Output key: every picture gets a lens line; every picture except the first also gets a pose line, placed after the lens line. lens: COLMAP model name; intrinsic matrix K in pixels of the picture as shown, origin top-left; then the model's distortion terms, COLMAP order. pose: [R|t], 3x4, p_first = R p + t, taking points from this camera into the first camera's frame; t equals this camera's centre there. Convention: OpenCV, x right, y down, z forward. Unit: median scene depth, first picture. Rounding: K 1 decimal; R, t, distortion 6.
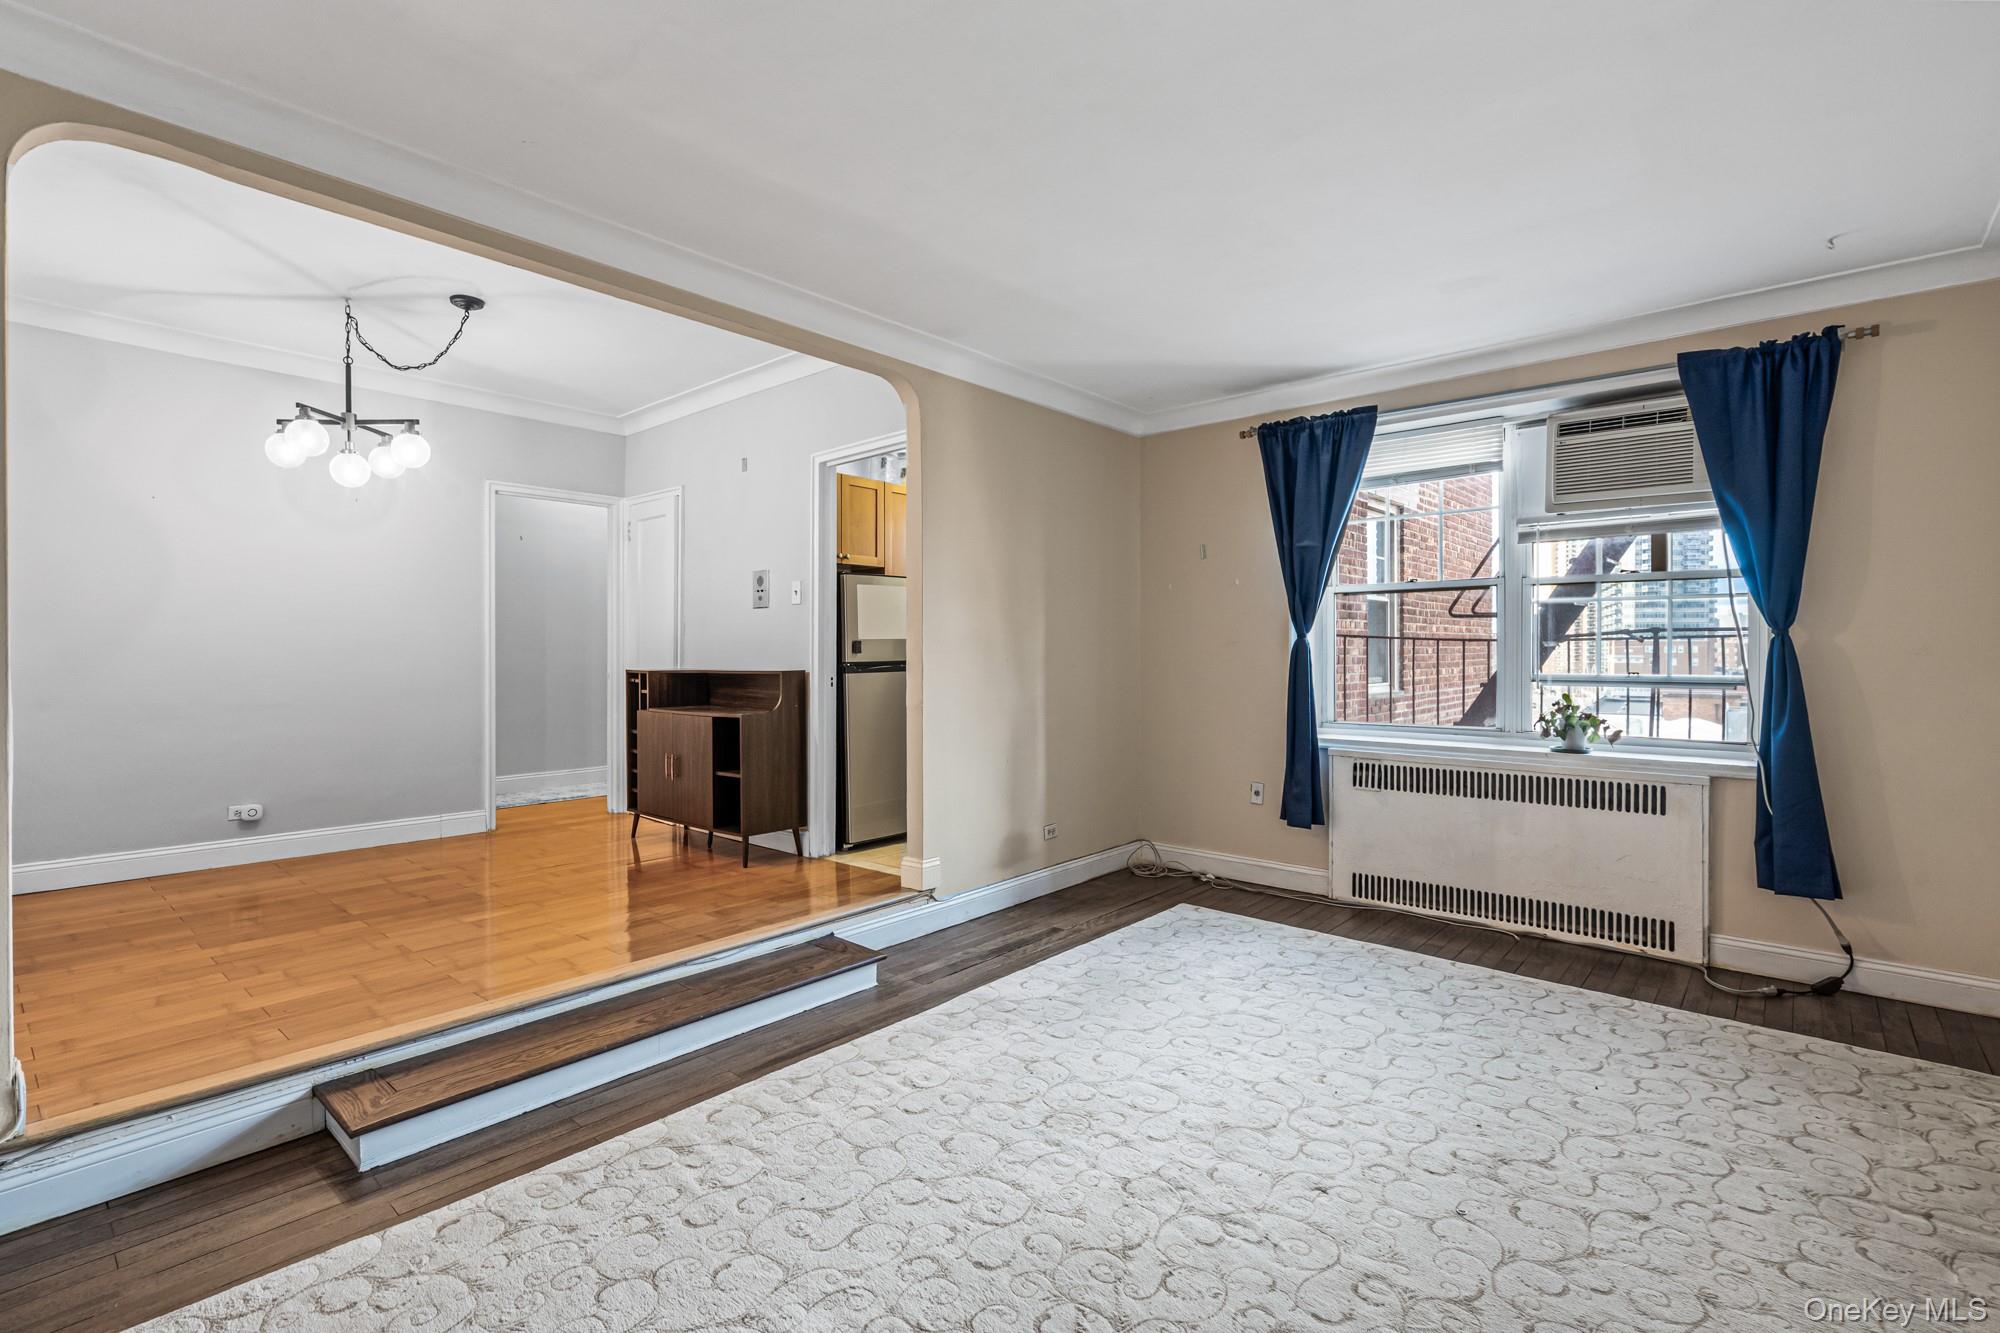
lens RADIAL K [[922.5, 0, 969.1], [0, 922.5, 655.2], [0, 0, 1]] dist [0.001404, 0.000447]
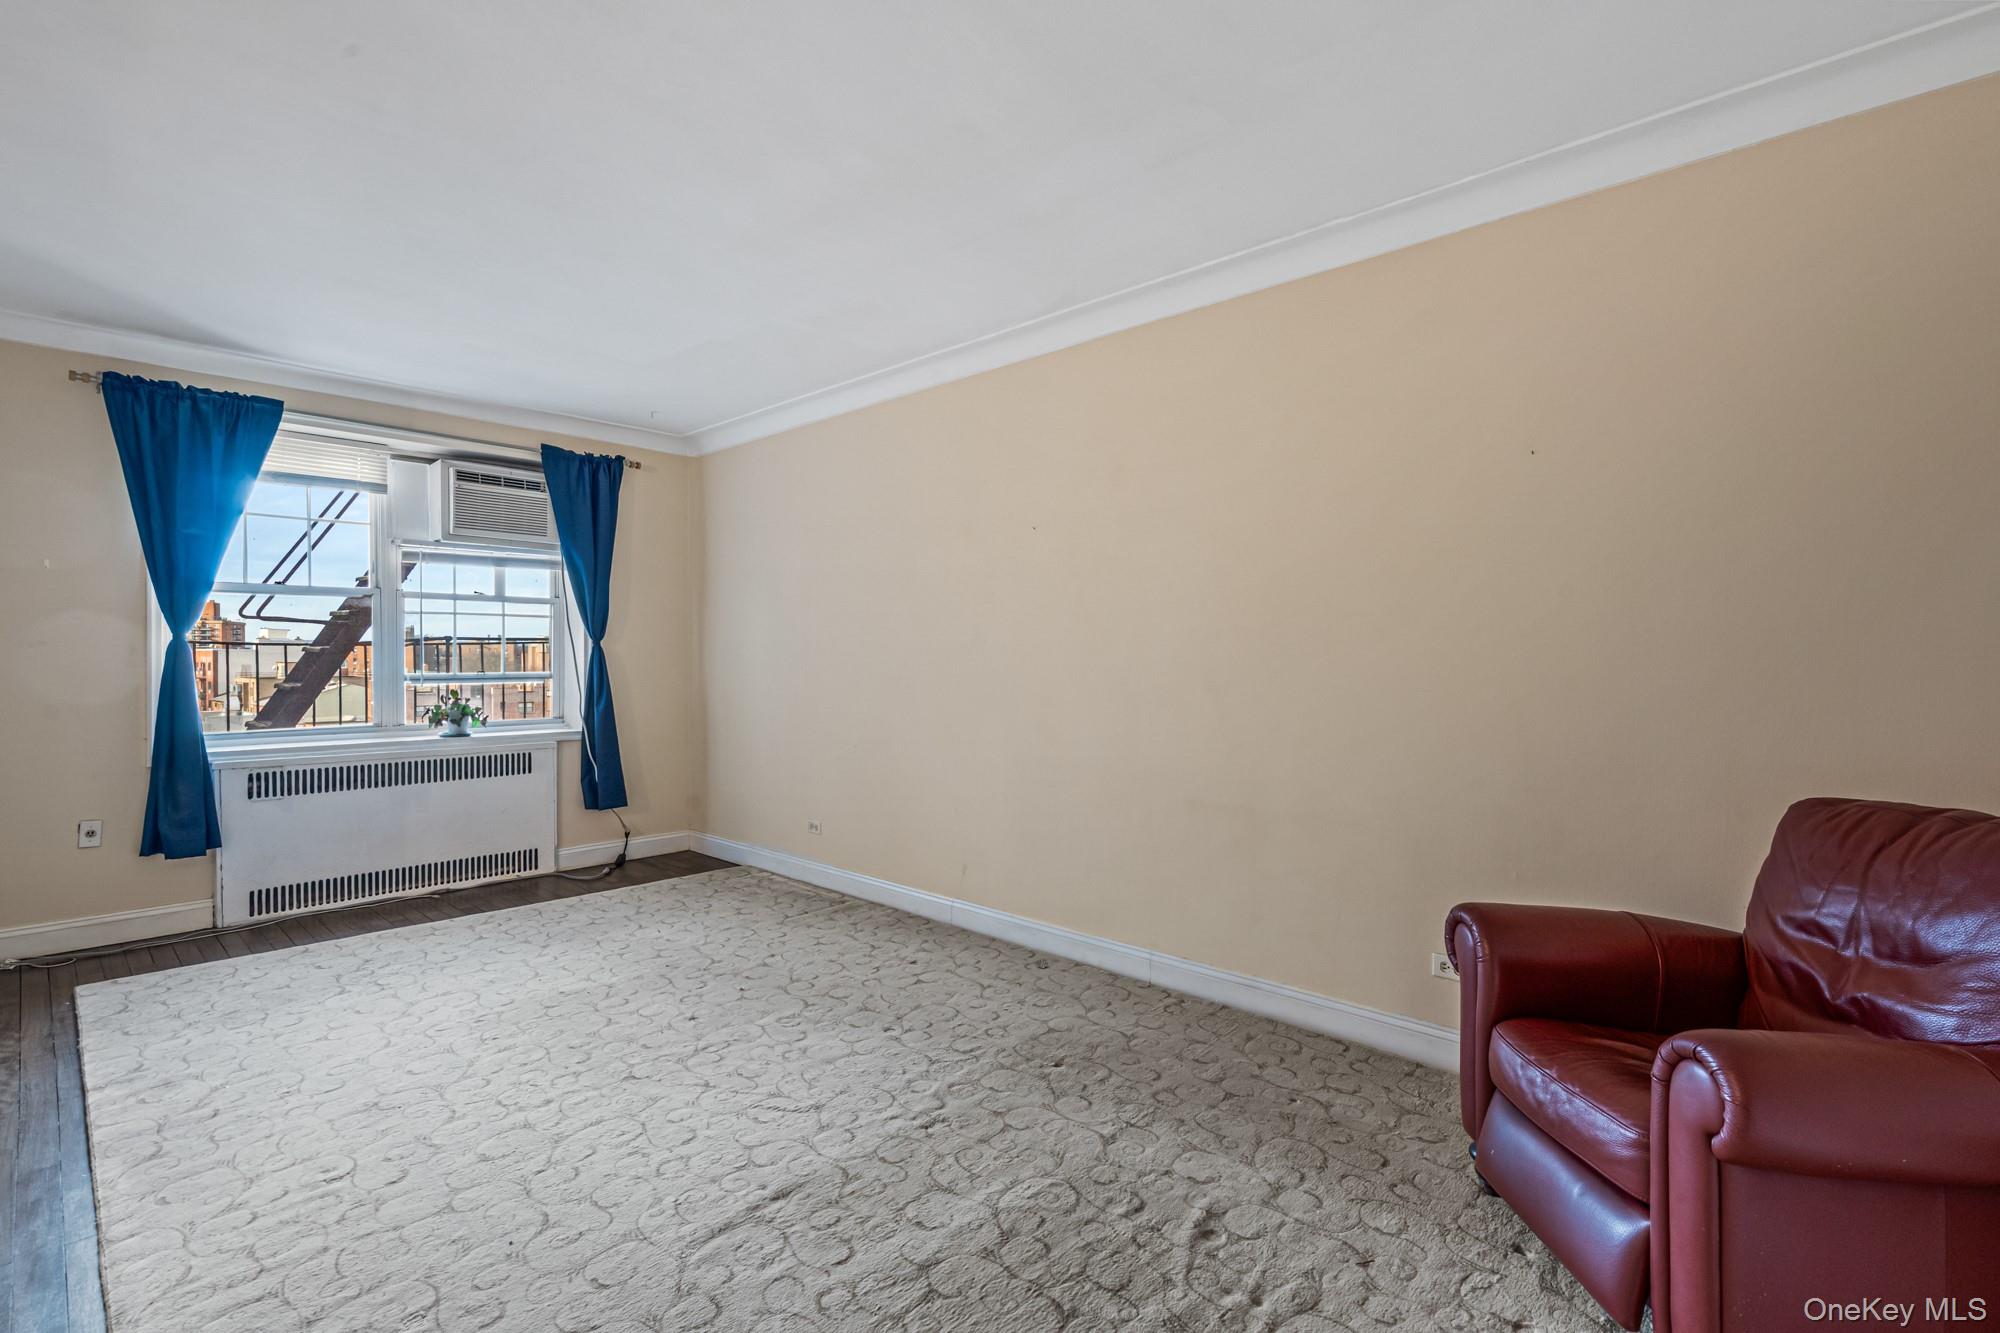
lens RADIAL K [[922.5, 0, 991.9], [0, 922.5, 669.4], [0, 0, 1]] dist [0.001404, 0.000447]
pose [[0.021823, -0.014109, 0.999662, -0.639897], [0.004030, 0.999894, 0.014025, 0.001003], [-0.999754, 0.003723, 0.021878, 0.289978]]
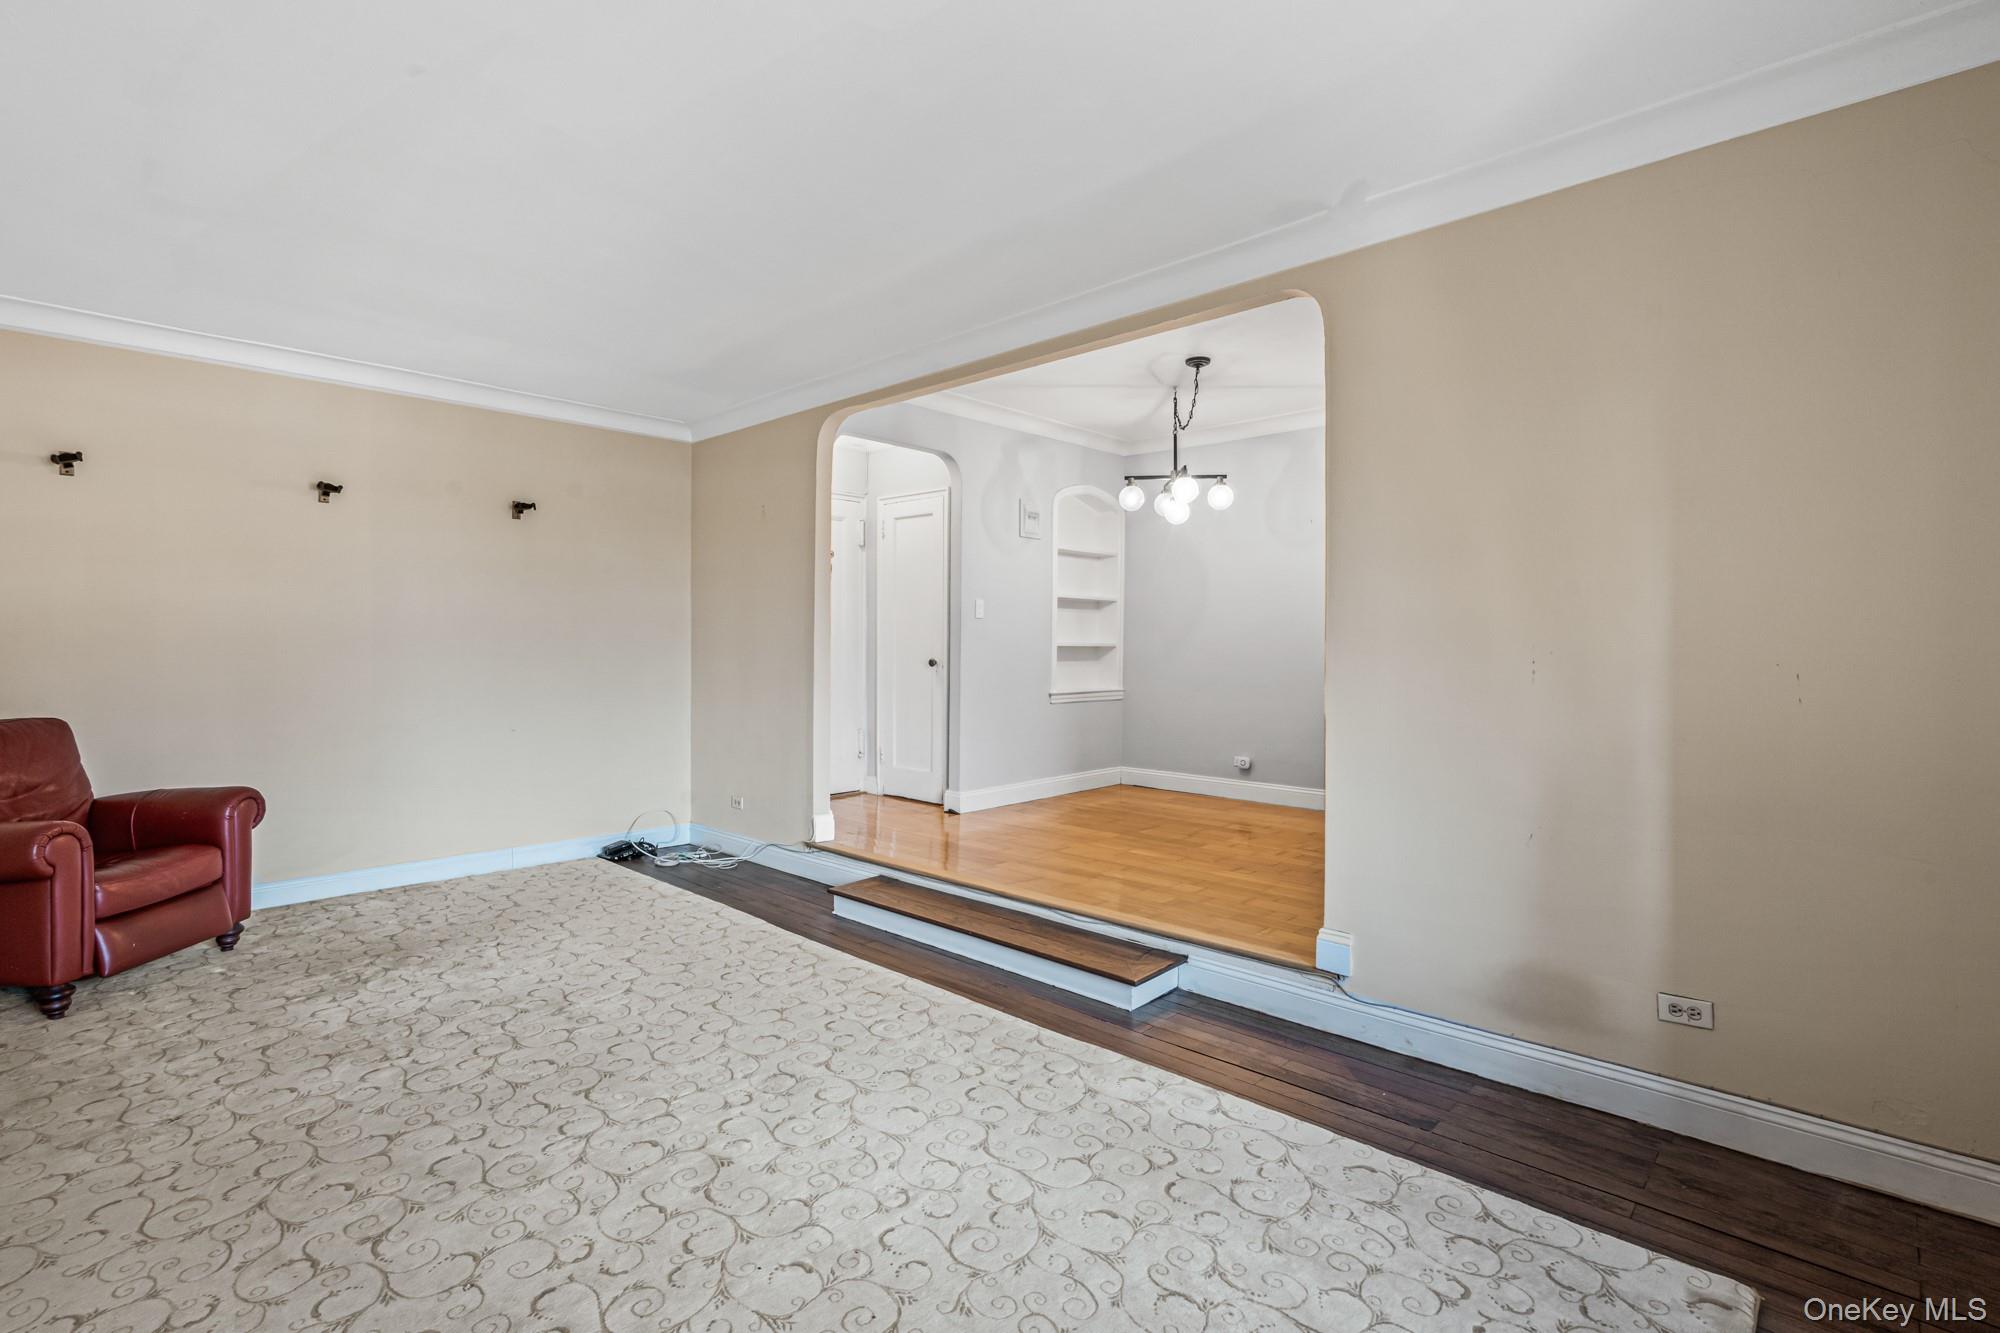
lens RADIAL K [[922.5, 0, 1001.2], [0, 922.5, 649.6], [0, 0, 1]] dist [0.001404, 0.000447]
pose [[-0.014660, 0.006786, -0.999870, 0.799372], [-0.006545, 0.999955, 0.006883, -0.006657], [0.999871, 0.006645, -0.014615, 0.864440]]
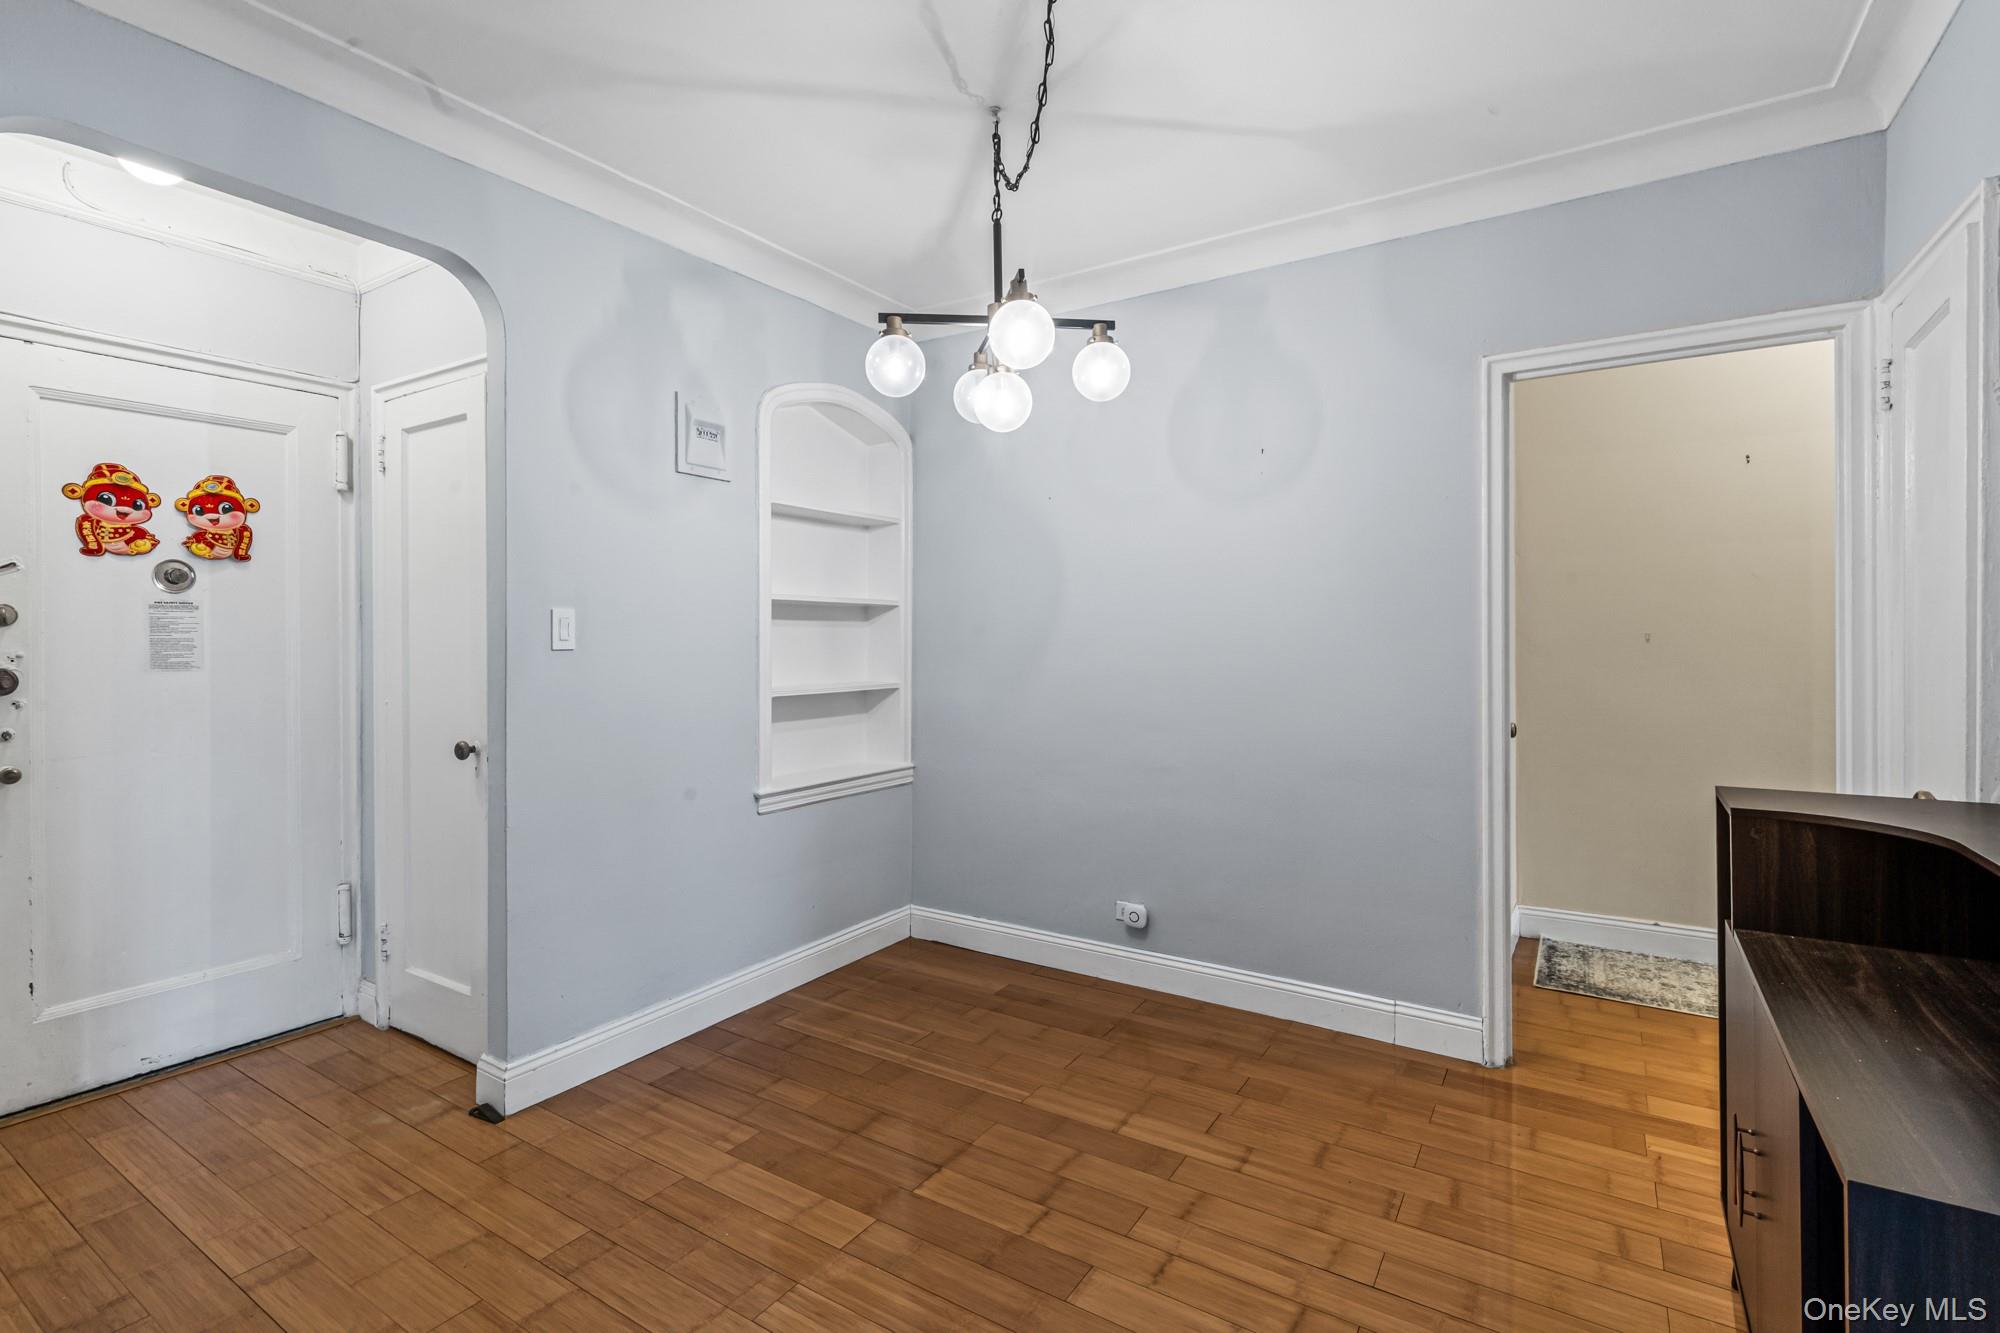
lens RADIAL K [[922.5, 0, 992.8], [0, 922.5, 641.1], [0, 0, 1]] dist [0.001404, 0.000447]
pose [[0.156233, 0.002674, -0.987717, -0.112959], [0.003198, 0.999990, 0.003213, -0.061032], [0.987715, -0.003661, 0.156223, 1.026368]]
